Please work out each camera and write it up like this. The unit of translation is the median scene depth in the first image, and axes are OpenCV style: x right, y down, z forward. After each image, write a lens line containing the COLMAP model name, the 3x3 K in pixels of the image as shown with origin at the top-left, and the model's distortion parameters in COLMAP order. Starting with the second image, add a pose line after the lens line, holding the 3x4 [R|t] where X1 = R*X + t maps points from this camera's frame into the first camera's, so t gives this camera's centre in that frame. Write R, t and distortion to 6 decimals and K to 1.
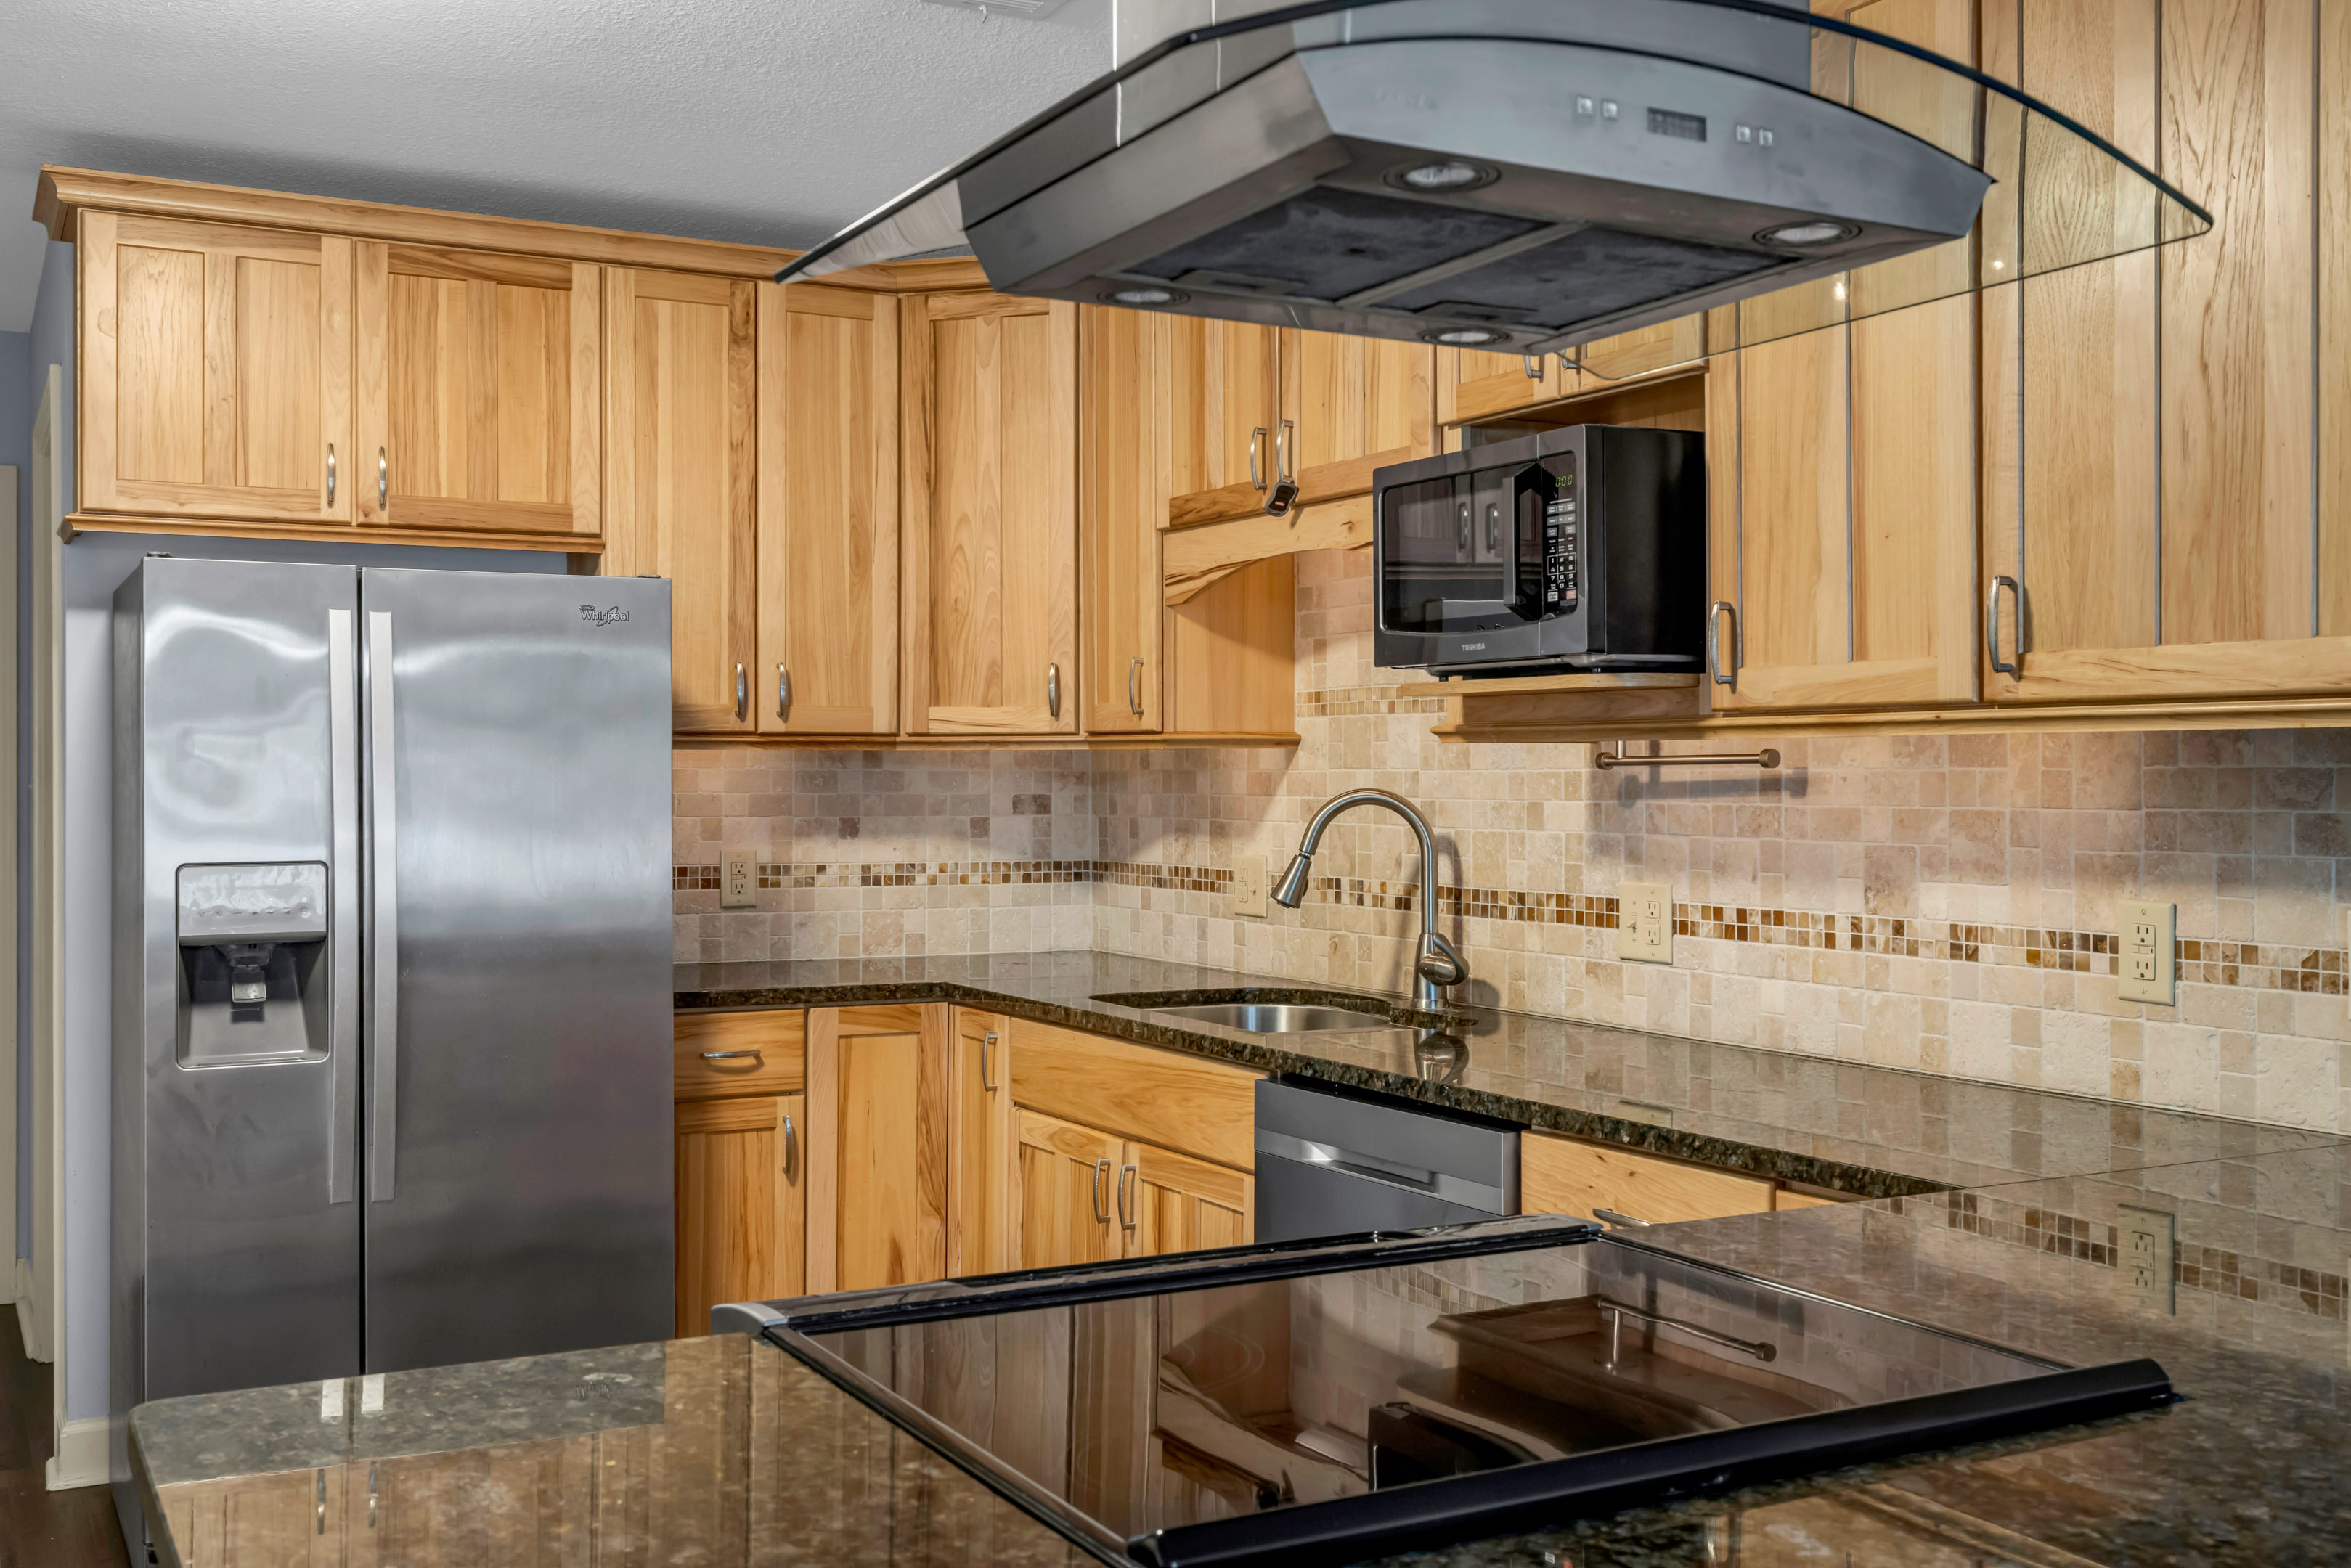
lens RADIAL K [[2288.6, 0, 1175.5], [0, 2288.6, 784.0], [0, 0, 1]] dist [0.001351, 0.000816]
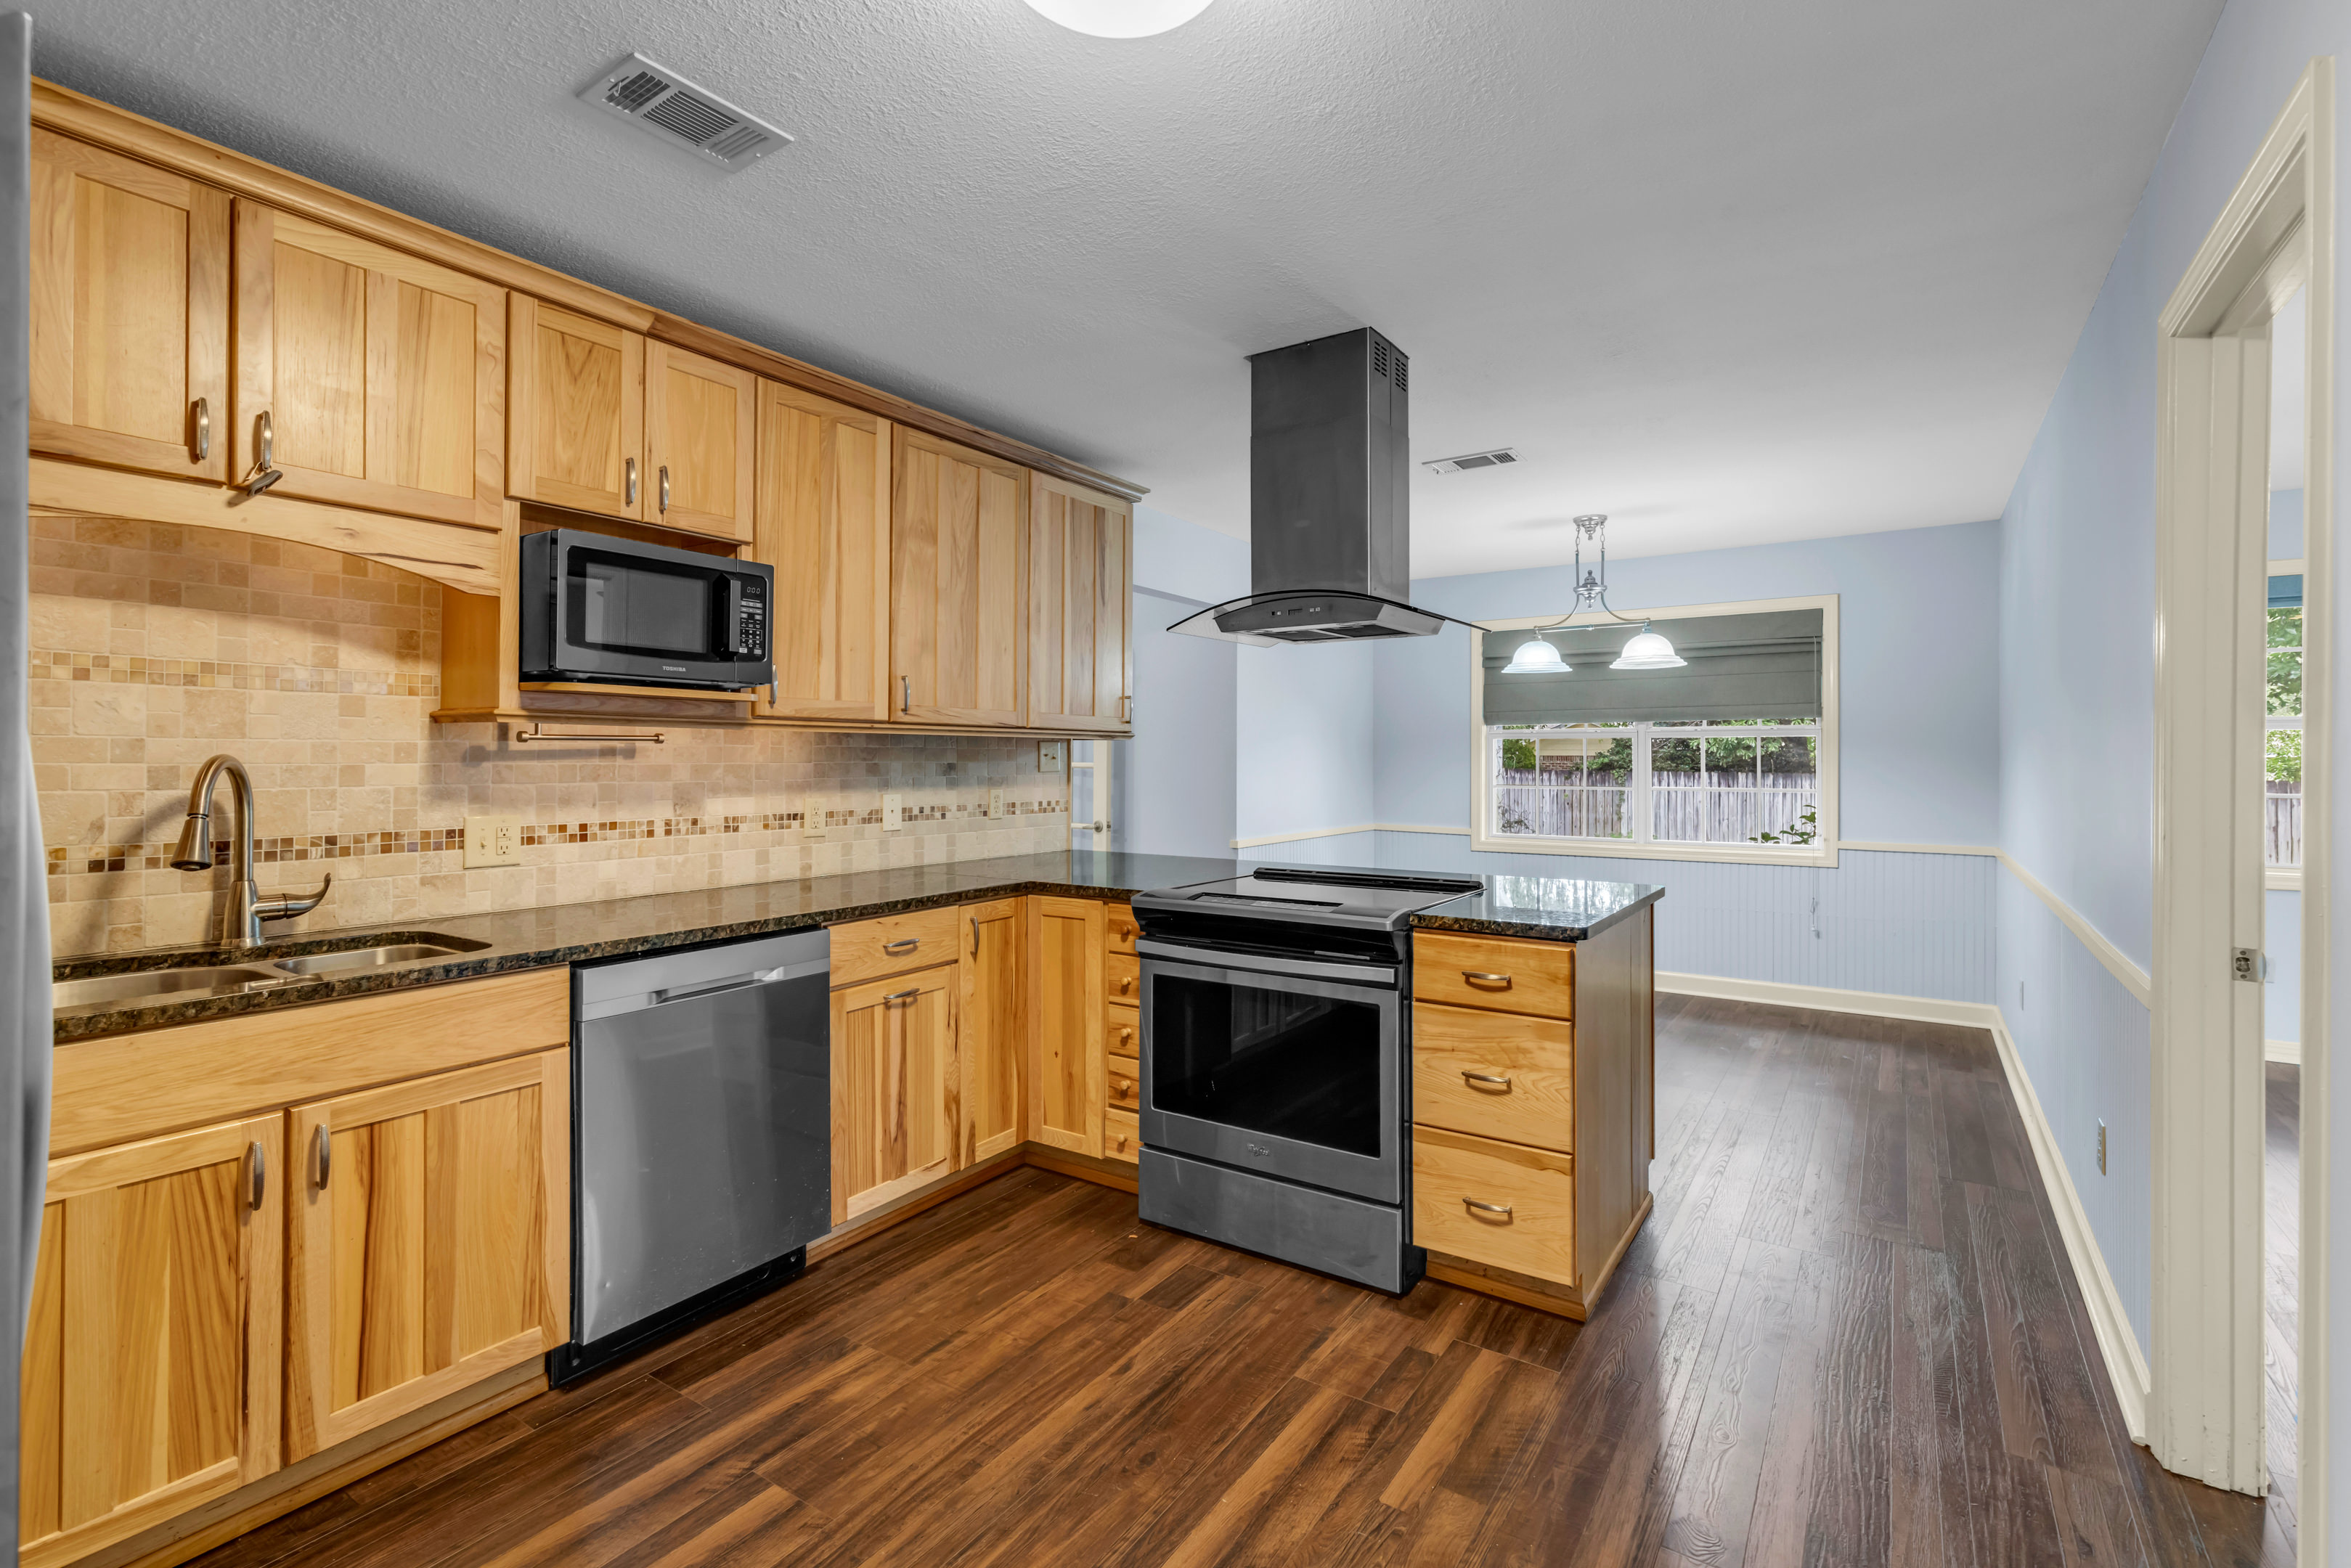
lens RADIAL K [[1067.3, 0, 1183.5], [0, 1067.3, 760.7], [0, 0, 1]] dist [0.003914, 0.000326]
pose [[-0.463883, -0.003927, 0.885888, -0.644695], [-0.000080, 0.999990, 0.004391, 0.002961], [-0.885897, 0.001966, -0.463878, 0.917594]]
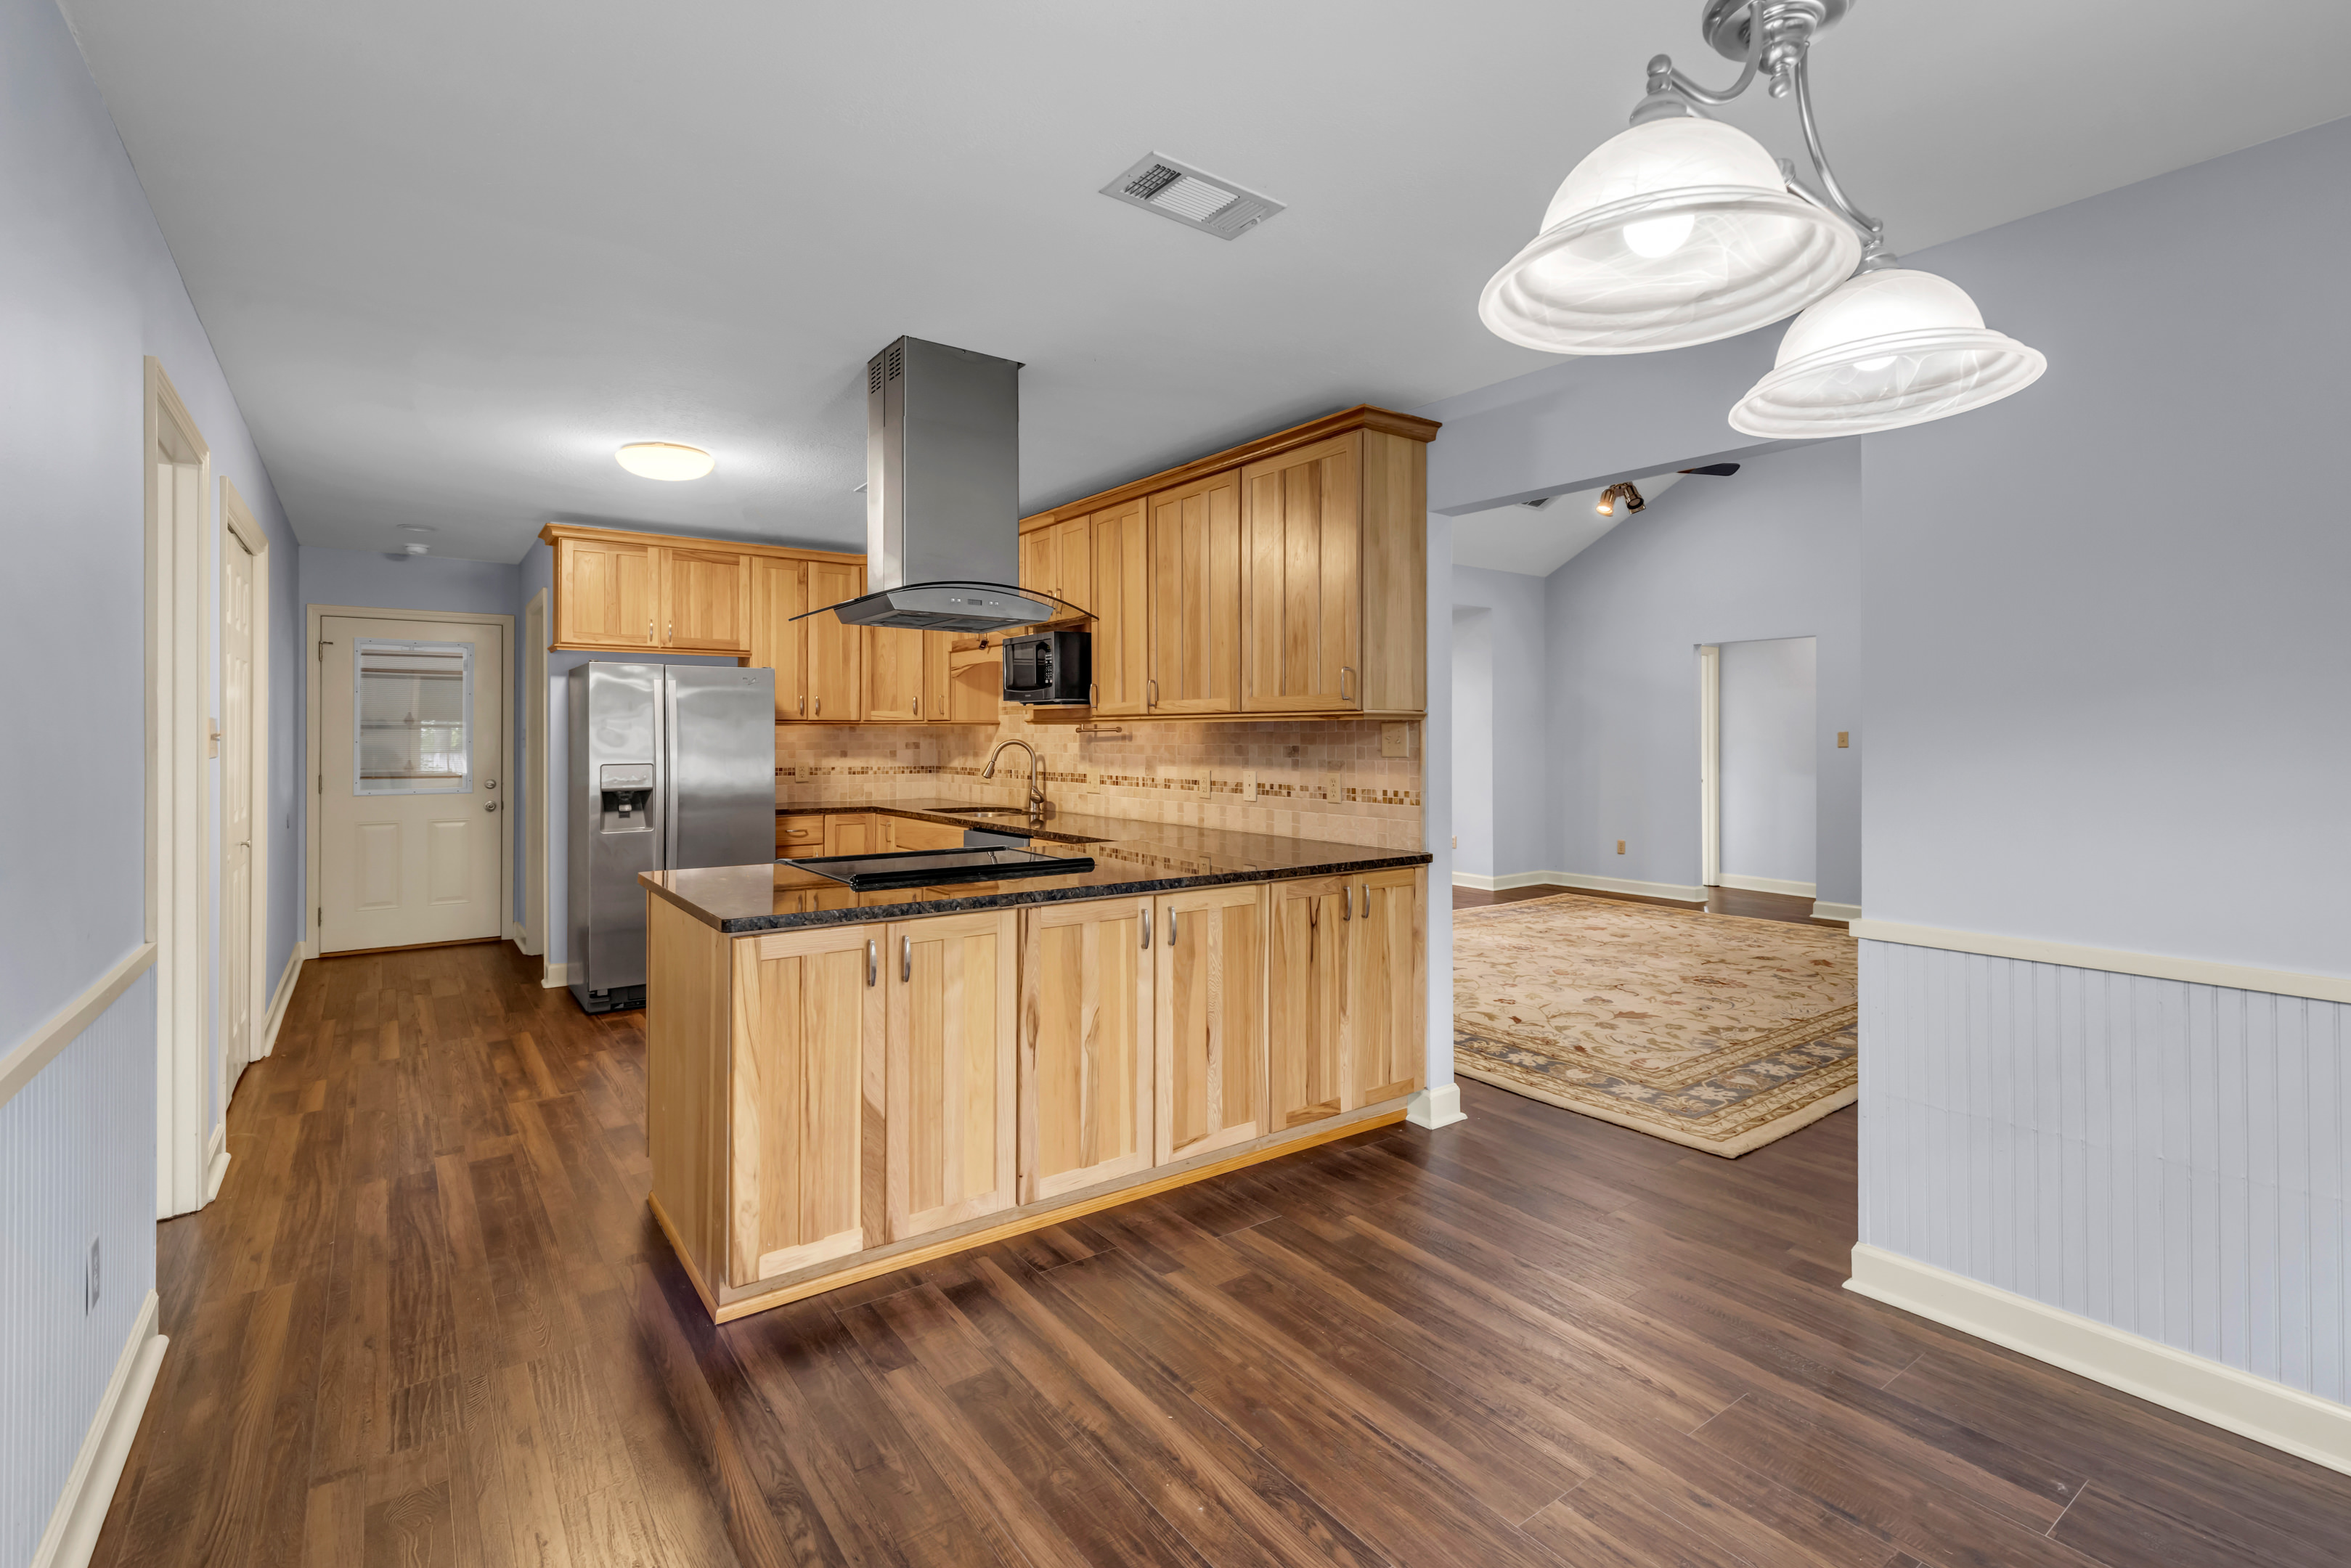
lens RADIAL K [[1075.8, 0, 1196.8], [0, 1075.8, 737.5], [0, 0, 1]] dist [0.001471, 0.000005]
pose [[0.989655, -0.000125, 0.143467, 0.132464], [0.000506, 0.999996, -0.002620, 0.003984], [-0.143466, 0.002666, 0.989652, -0.501611]]
